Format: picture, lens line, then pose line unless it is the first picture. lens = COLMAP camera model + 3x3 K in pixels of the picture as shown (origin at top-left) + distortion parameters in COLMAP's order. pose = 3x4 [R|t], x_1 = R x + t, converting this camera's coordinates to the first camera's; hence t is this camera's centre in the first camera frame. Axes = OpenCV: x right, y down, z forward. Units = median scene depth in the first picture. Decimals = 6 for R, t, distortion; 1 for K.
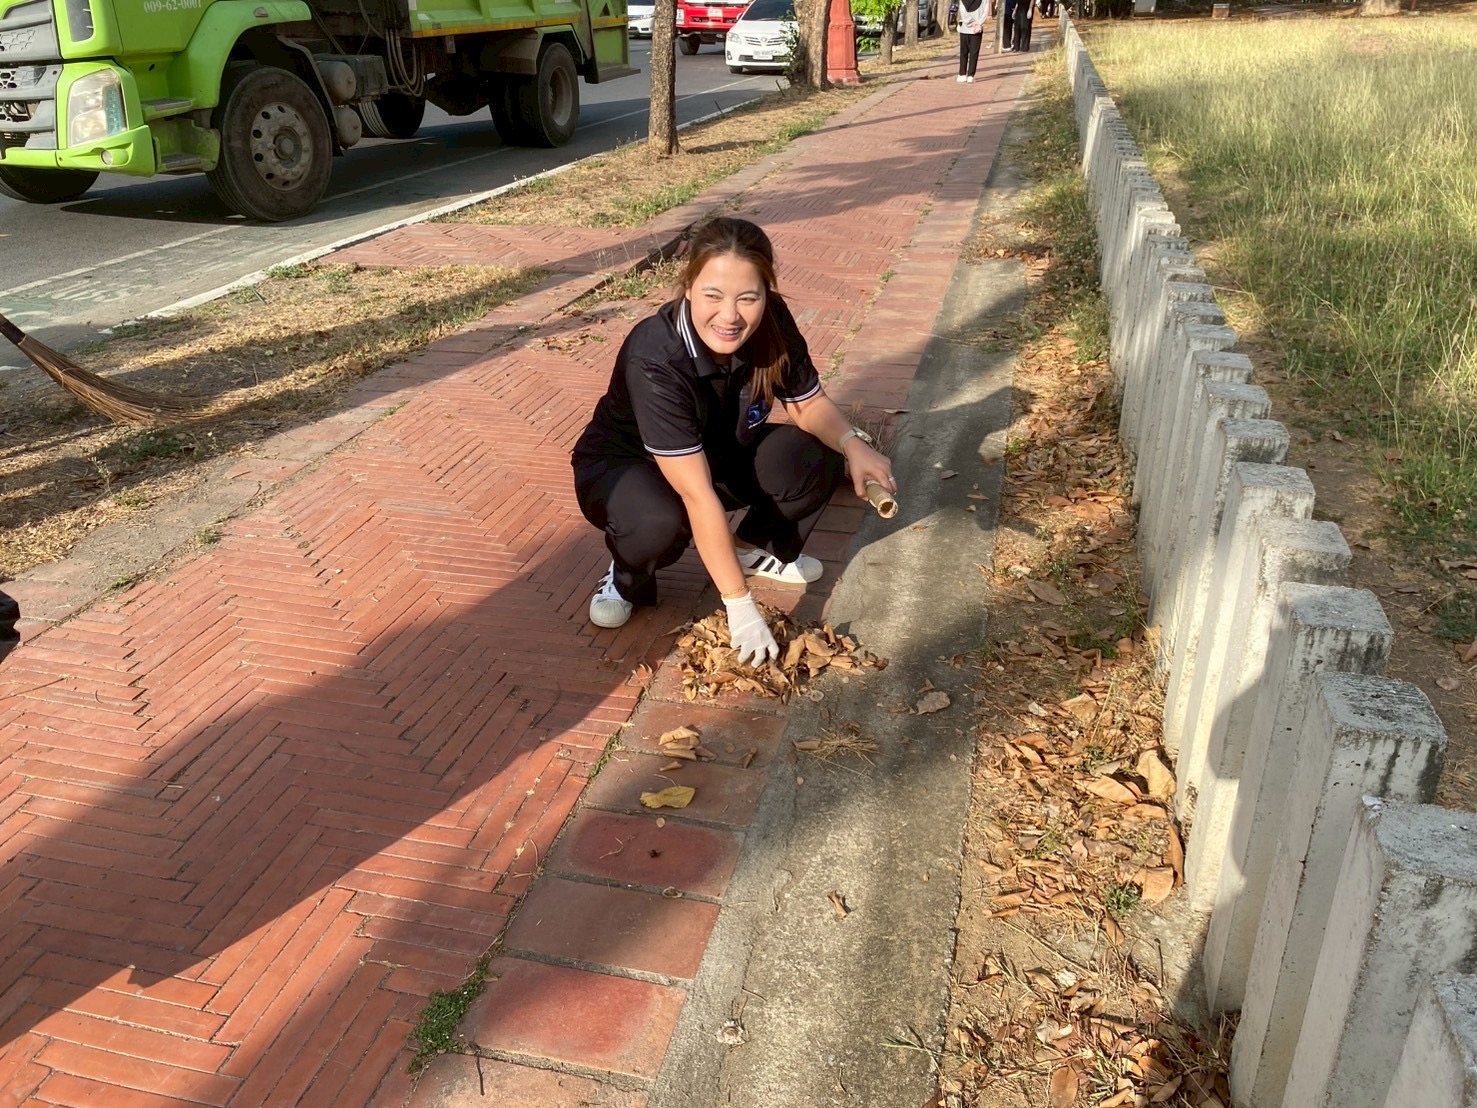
lens RADIAL K [[1125.4, 0, 744.3], [0, 1125.4, 535.3], [0, 0, 1]] dist [0.016396, -0.011062]
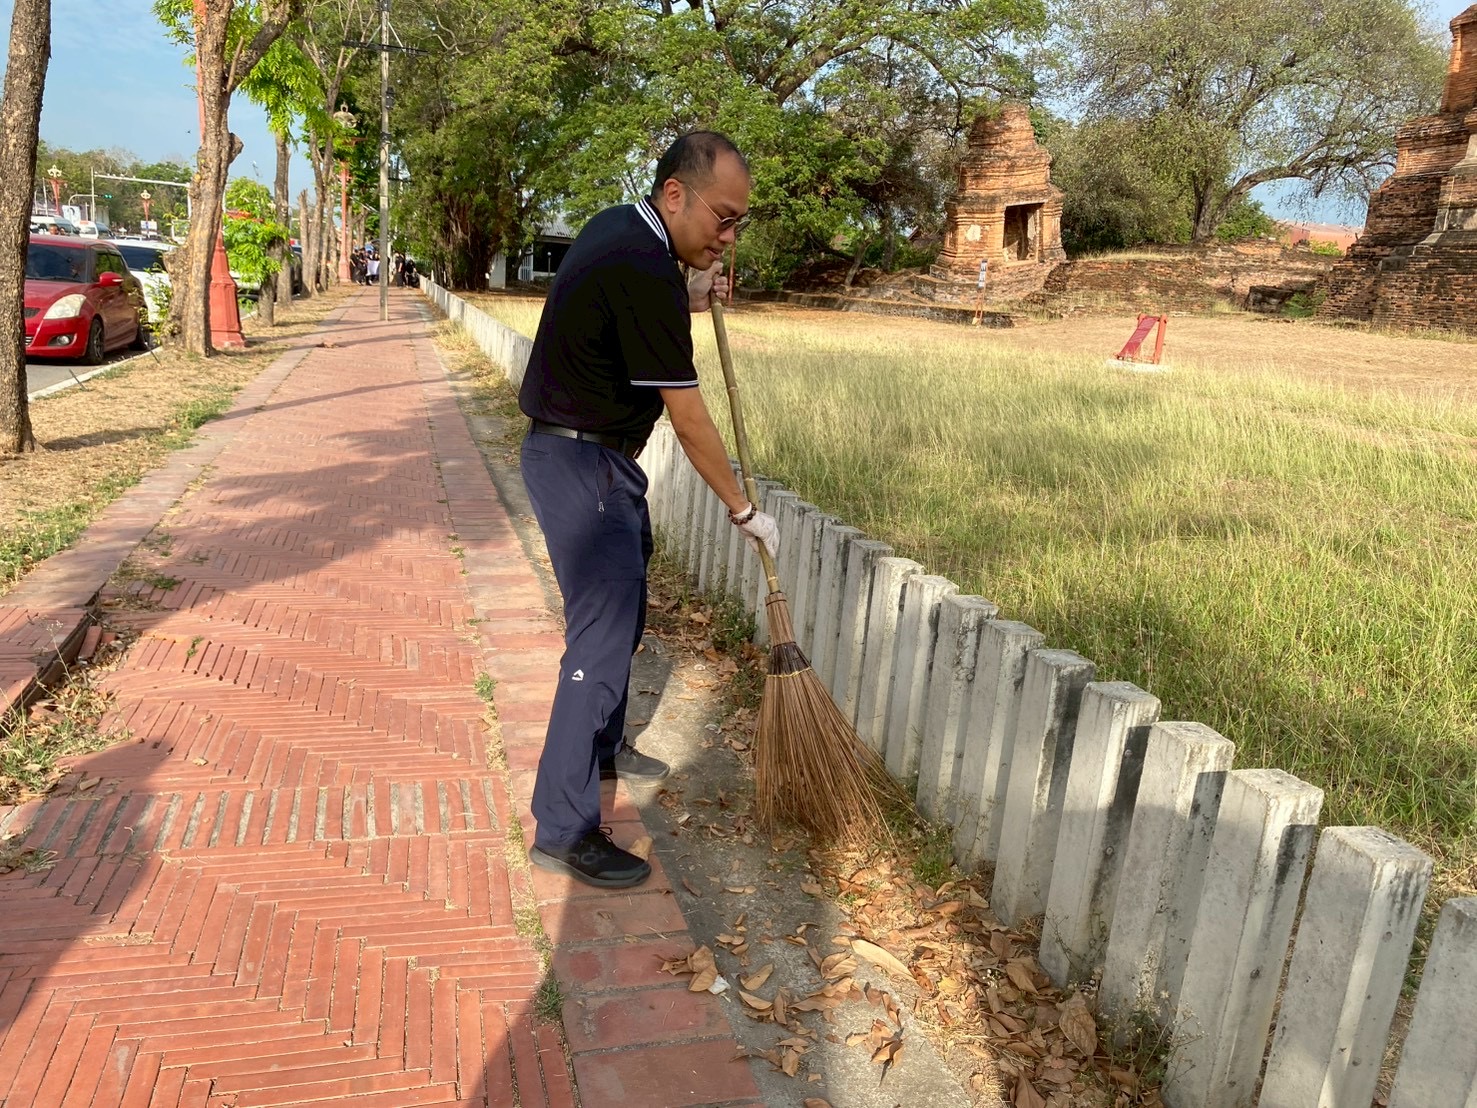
lens RADIAL K [[1125.4, 0, 727.6], [0, 1125.4, 572.2], [0, 0, 1]] dist [0.016396, -0.011062]
pose [[0.863107, -0.049507, 0.502588, -0.061492], [0.138724, 0.980143, -0.141686, -0.151627], [-0.485594, 0.192011, 0.852836, 0.298584]]
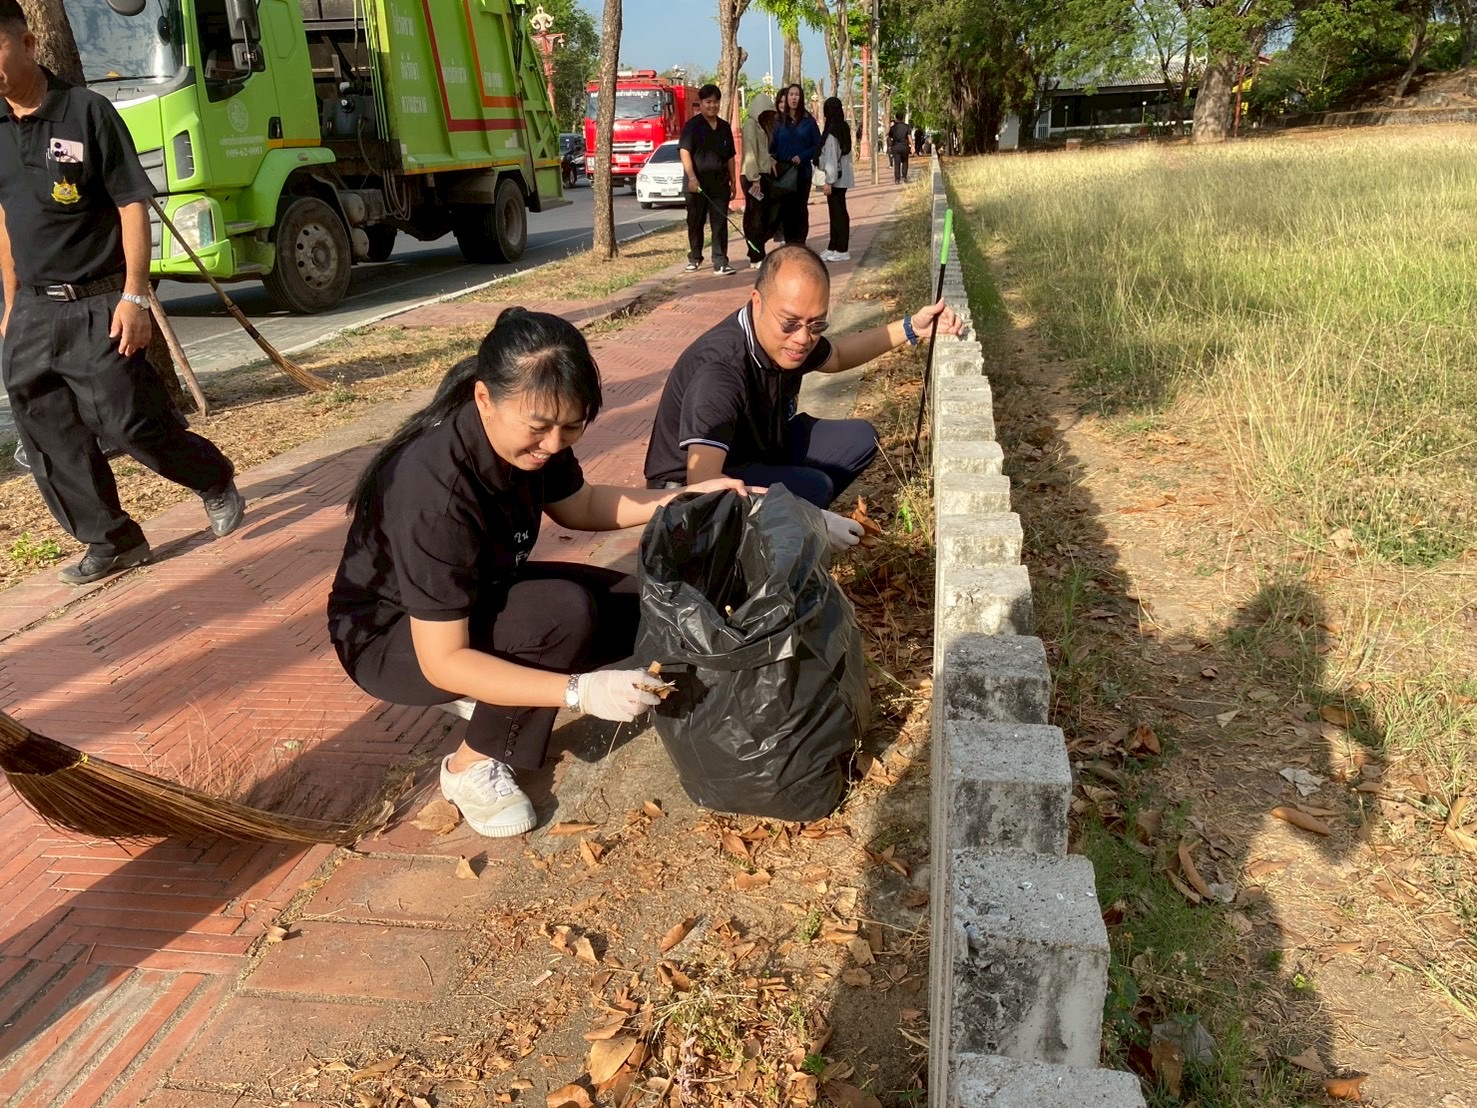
lens RADIAL K [[1125.4, 0, 729.9], [0, 1125.4, 557.5], [0, 0, 1]] dist [0.016396, -0.011062]
pose [[0.996488, -0.058230, 0.060175, -0.040923], [0.063846, 0.993326, -0.096057, 0.173499], [-0.054181, 0.099561, 0.993555, -0.312868]]
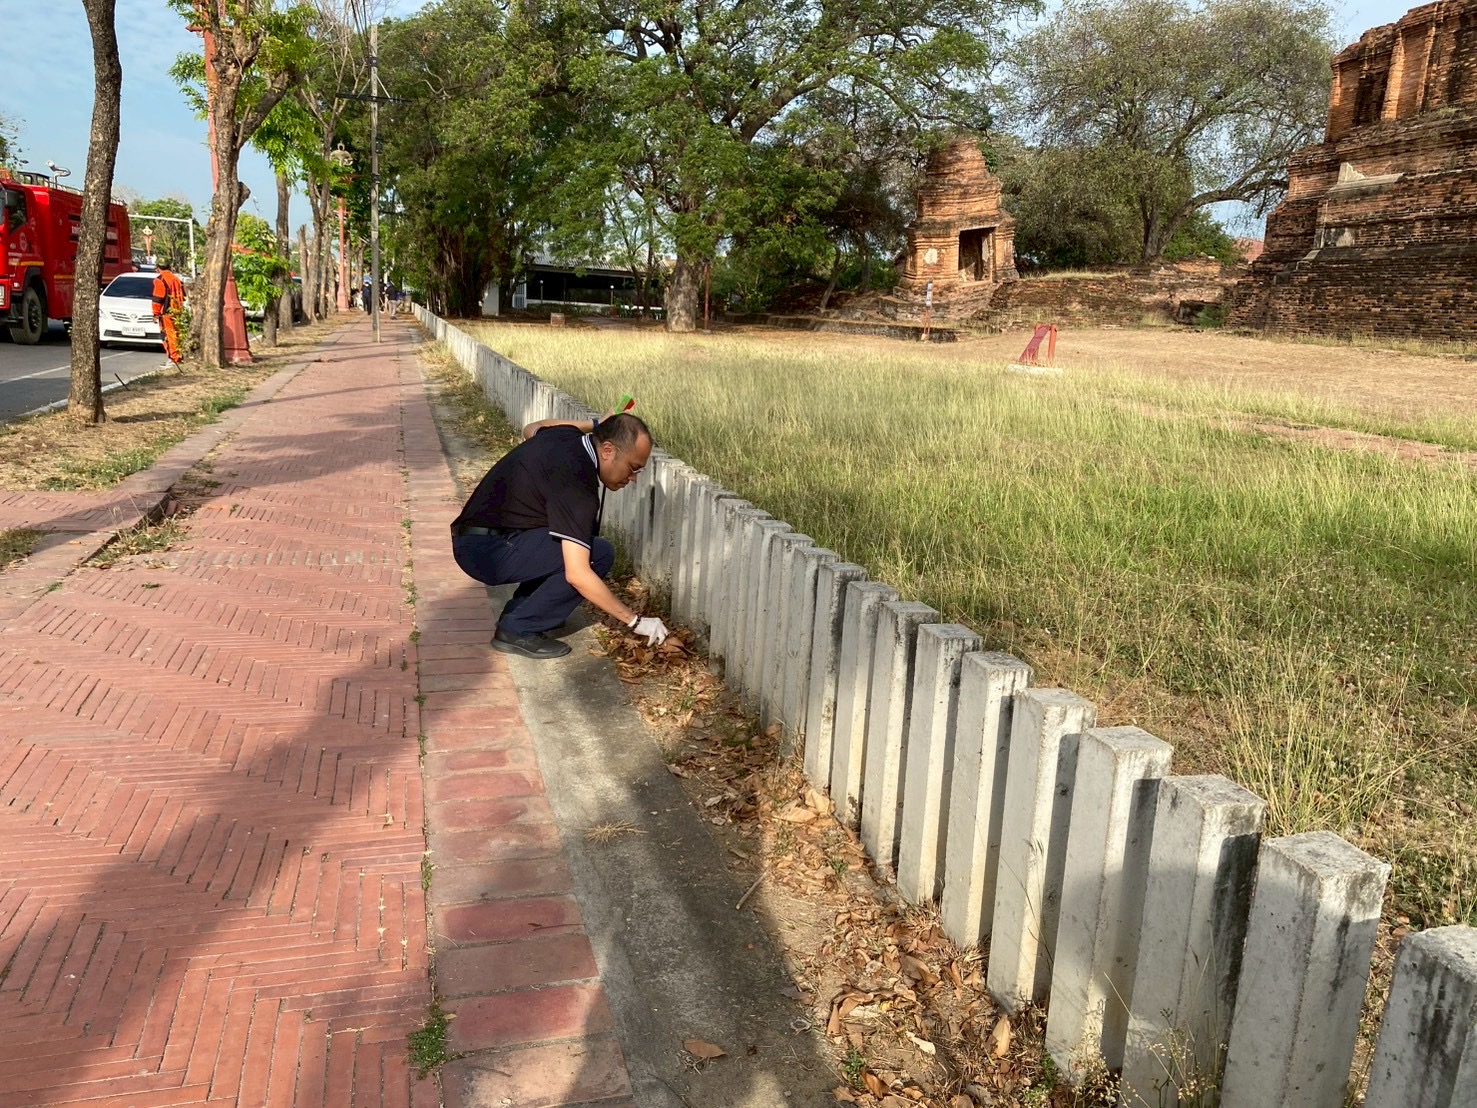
lens RADIAL K [[1125.4, 0, 745.2], [0, 1125.4, 577.4], [0, 0, 1]] dist [0.016396, -0.011062]
pose [[0.856983, -0.055997, 0.512293, -0.130416], [0.157802, 0.974842, -0.157419, 0.040037], [-0.490590, 0.215746, 0.844260, -0.075098]]
